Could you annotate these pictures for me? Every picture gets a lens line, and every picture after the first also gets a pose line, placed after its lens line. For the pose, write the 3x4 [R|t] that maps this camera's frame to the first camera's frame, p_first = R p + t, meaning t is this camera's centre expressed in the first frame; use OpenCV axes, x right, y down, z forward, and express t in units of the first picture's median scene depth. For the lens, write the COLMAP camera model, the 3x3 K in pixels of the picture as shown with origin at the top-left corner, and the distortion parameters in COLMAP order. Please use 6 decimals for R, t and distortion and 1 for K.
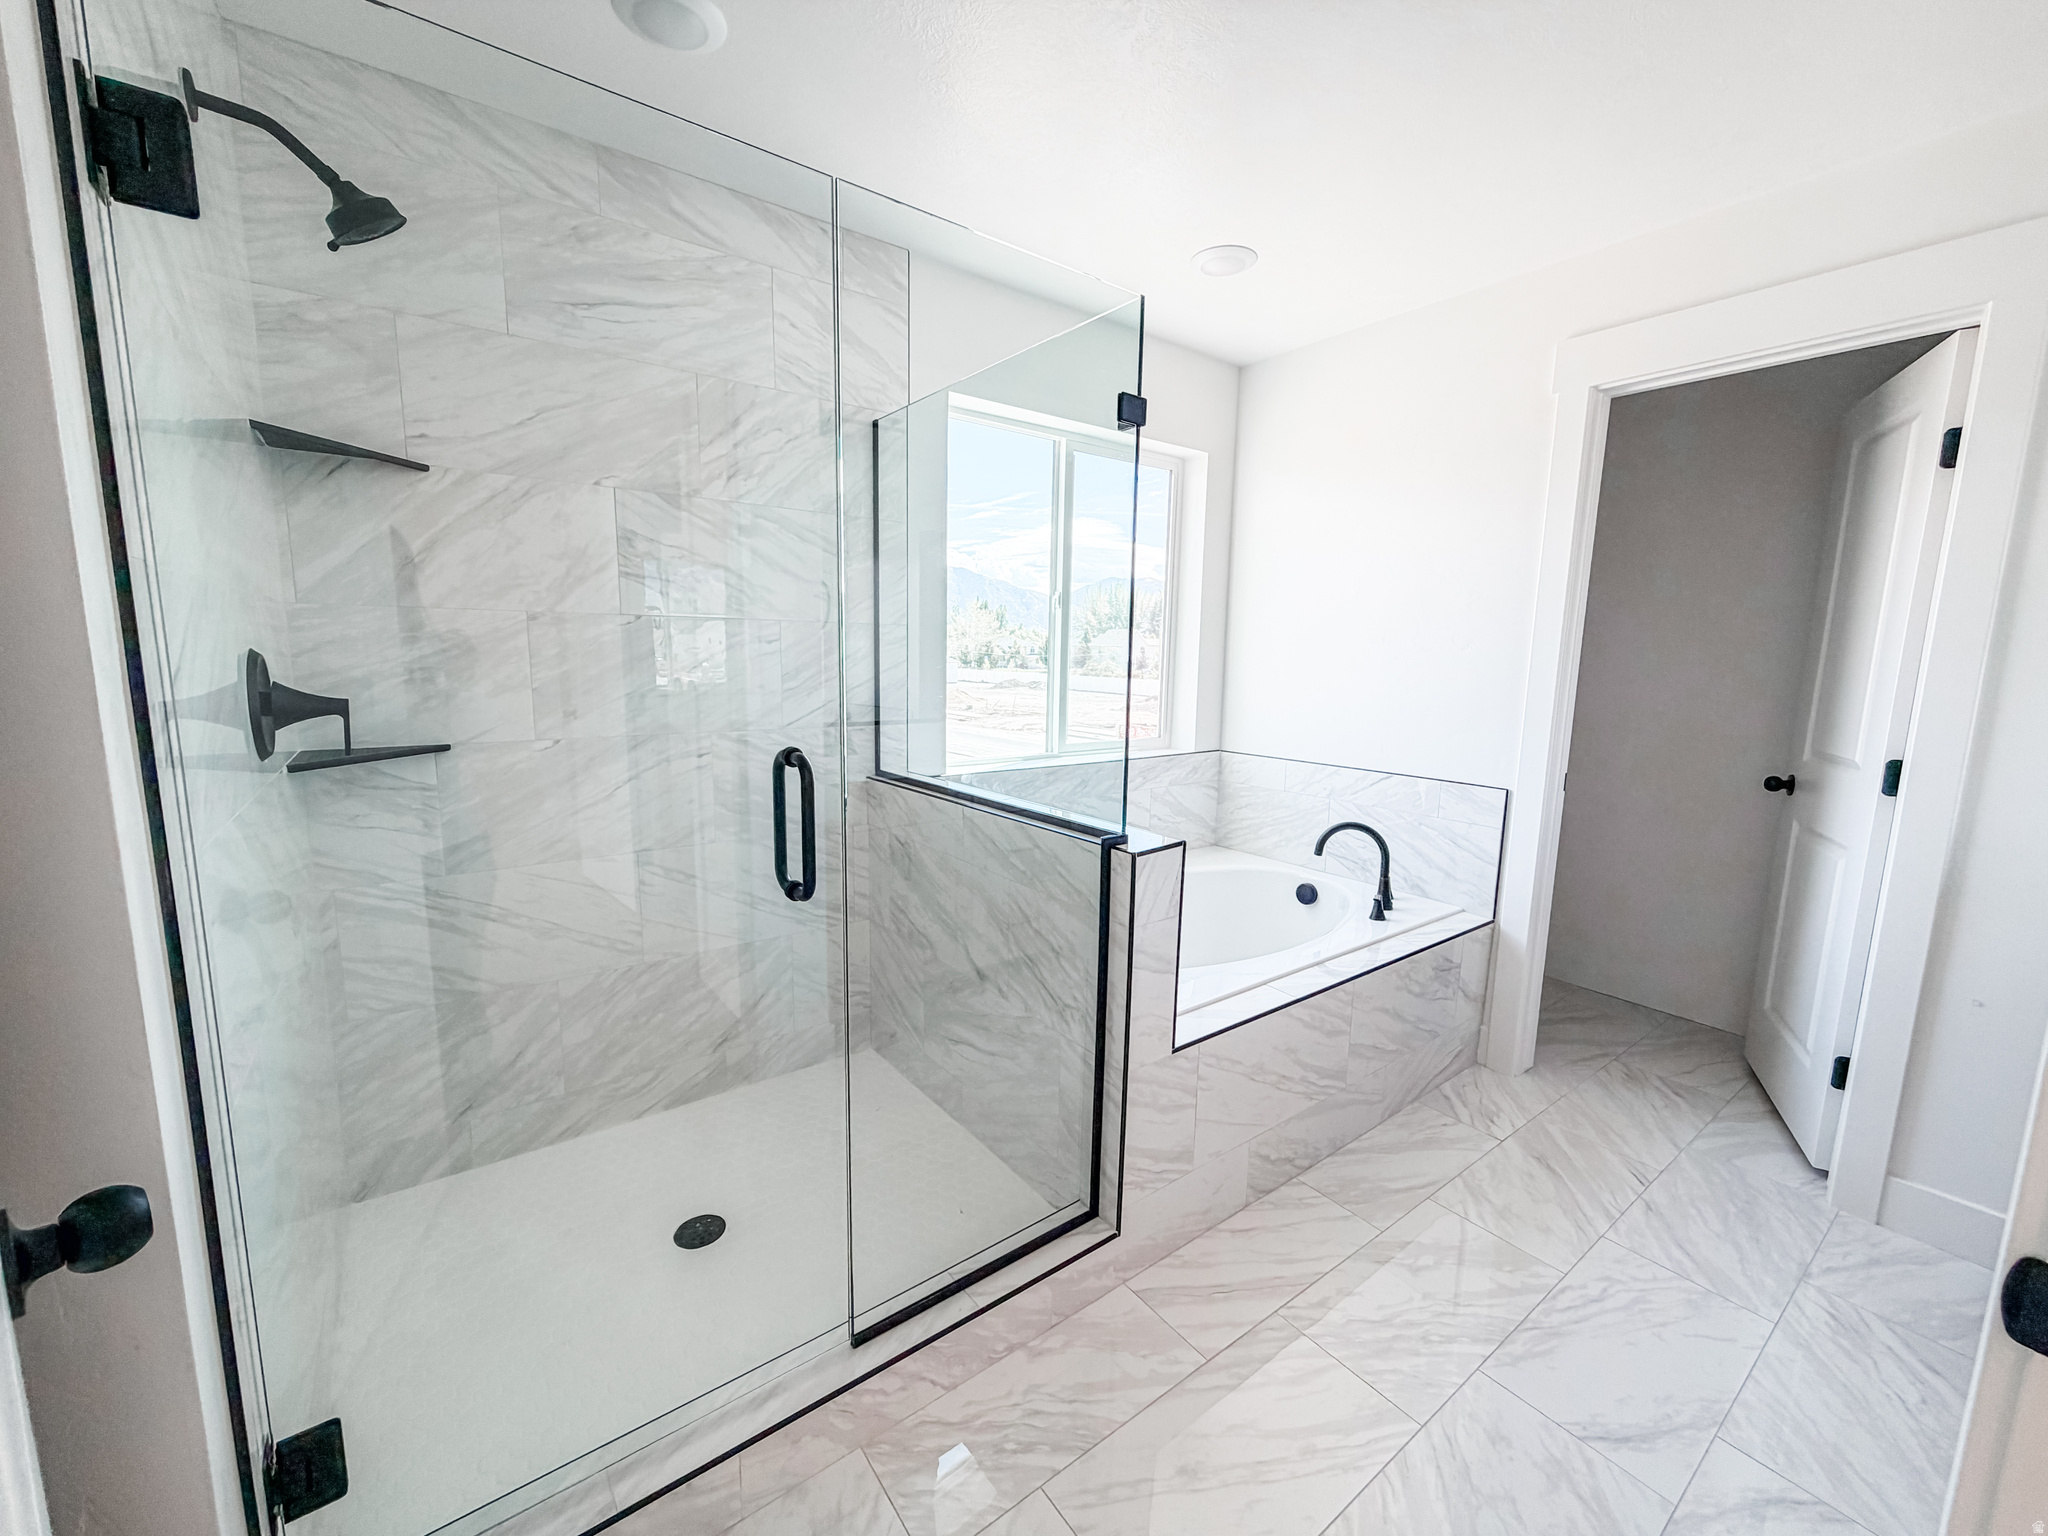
lens RADIAL K [[818.1, 0, 1023.4], [0, 818.1, 764.4], [0, 0, 1]] dist [0.002136, 0.000234]
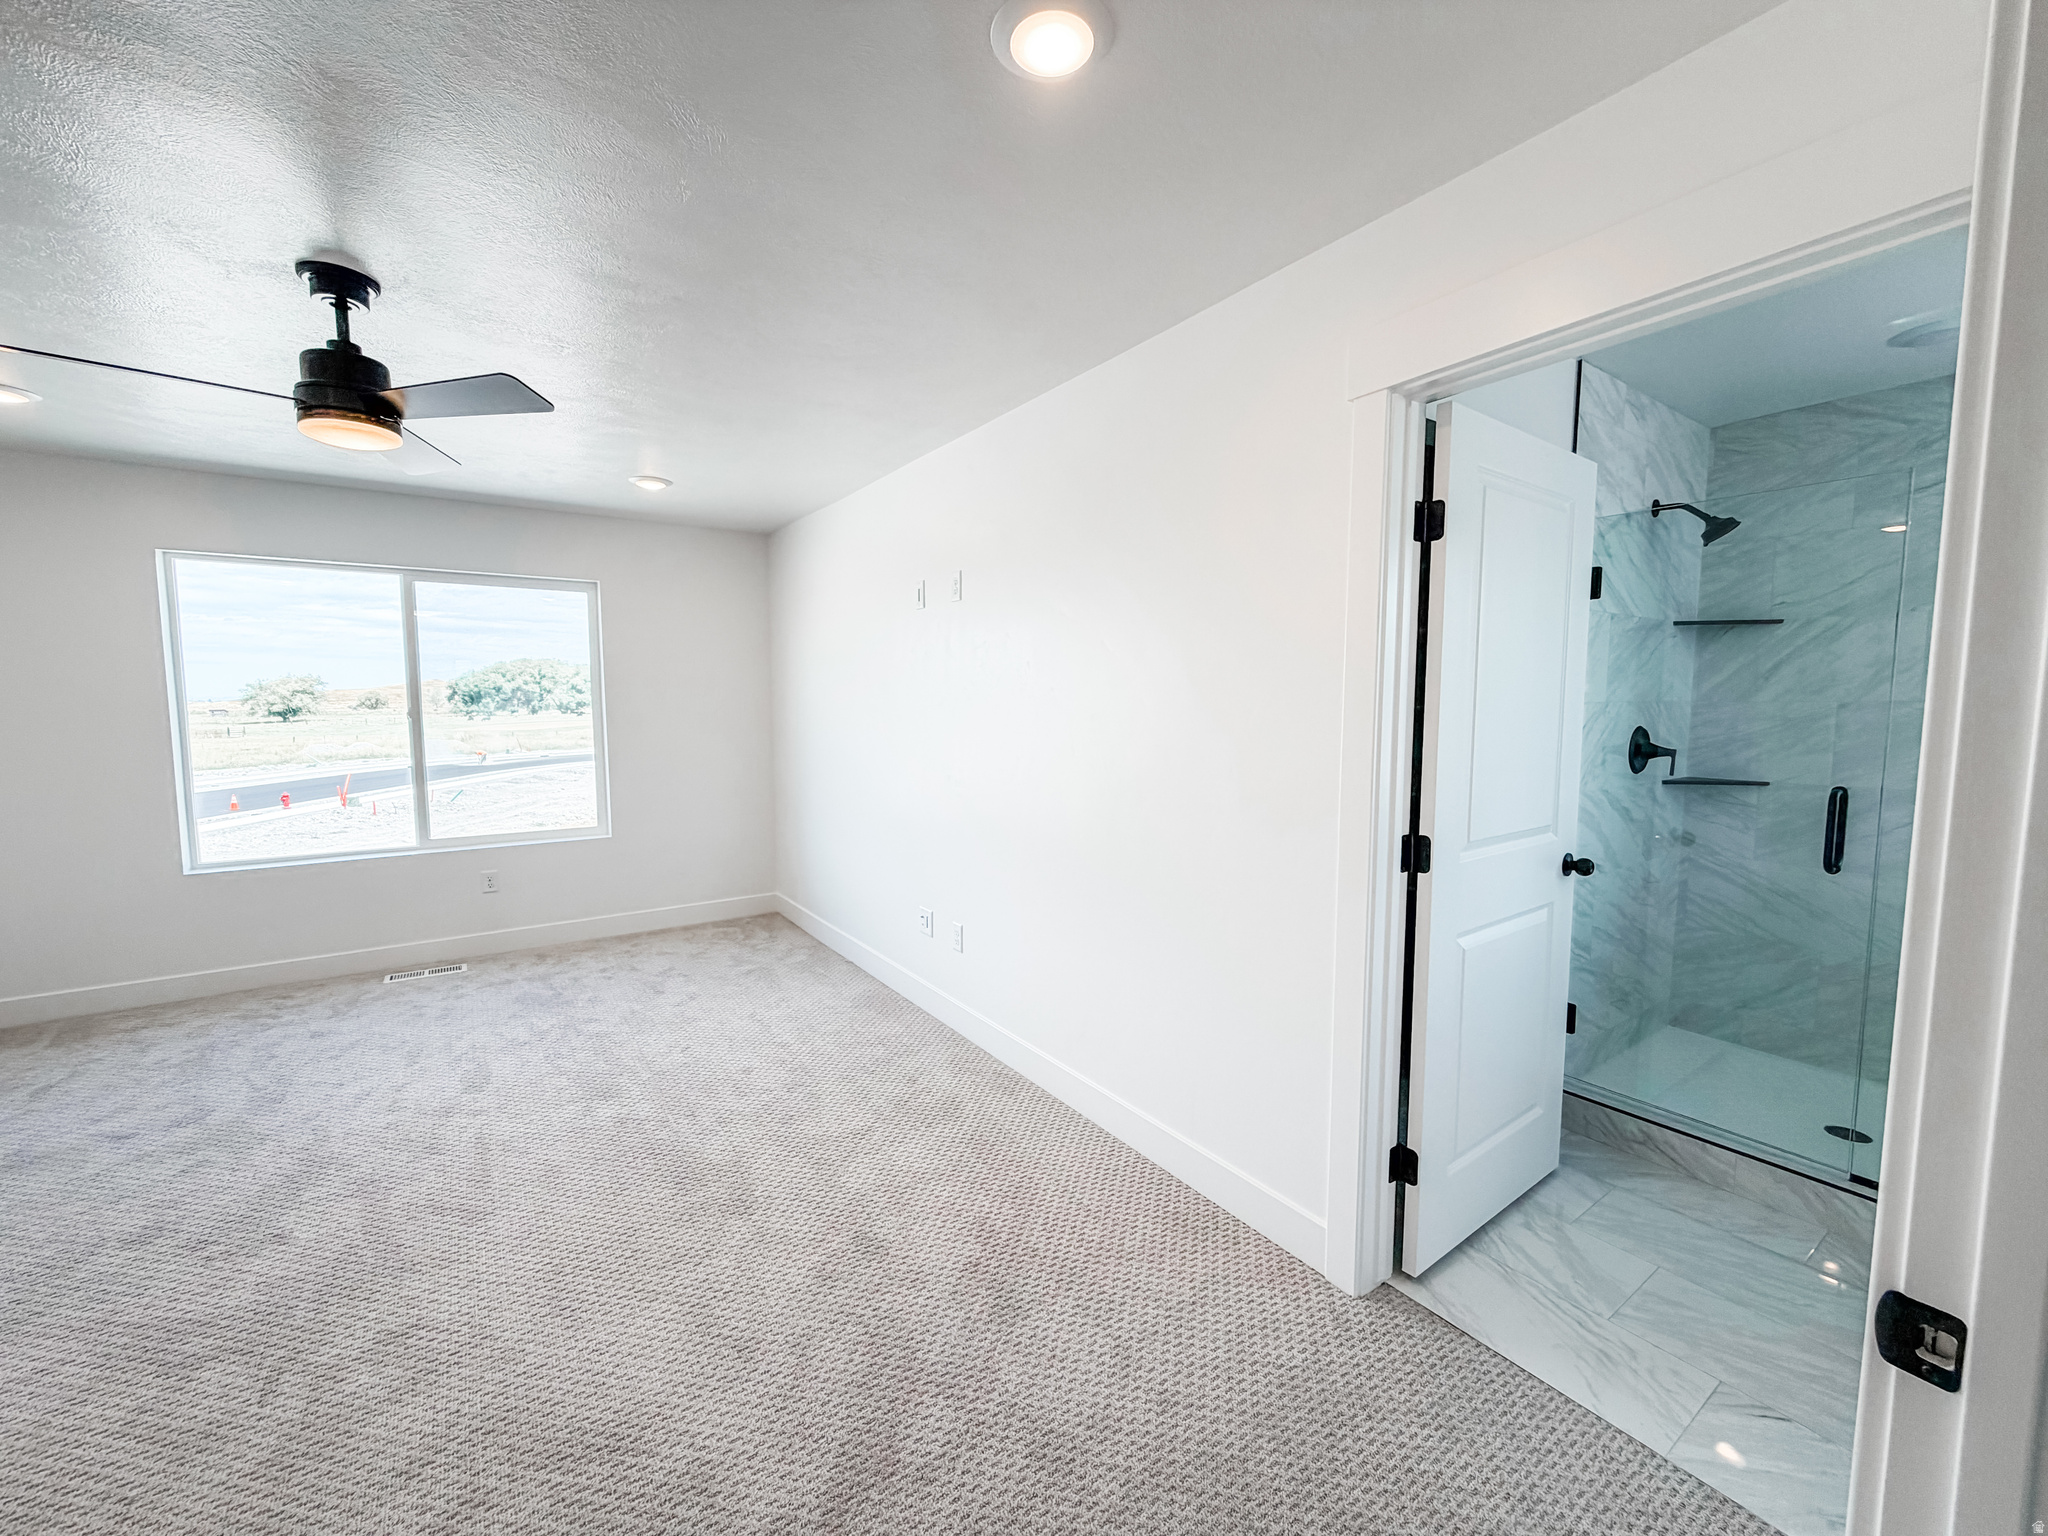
lens RADIAL K [[818.1, 0, 1027.0], [0, 818.1, 768.8], [0, 0, 1]] dist [0.002136, 0.000234]
pose [[-0.034512, 0.068555, -0.997050, 1.037595], [-0.139286, 0.987578, 0.072725, 0.038433], [0.989651, 0.141385, -0.024535, -0.470344]]
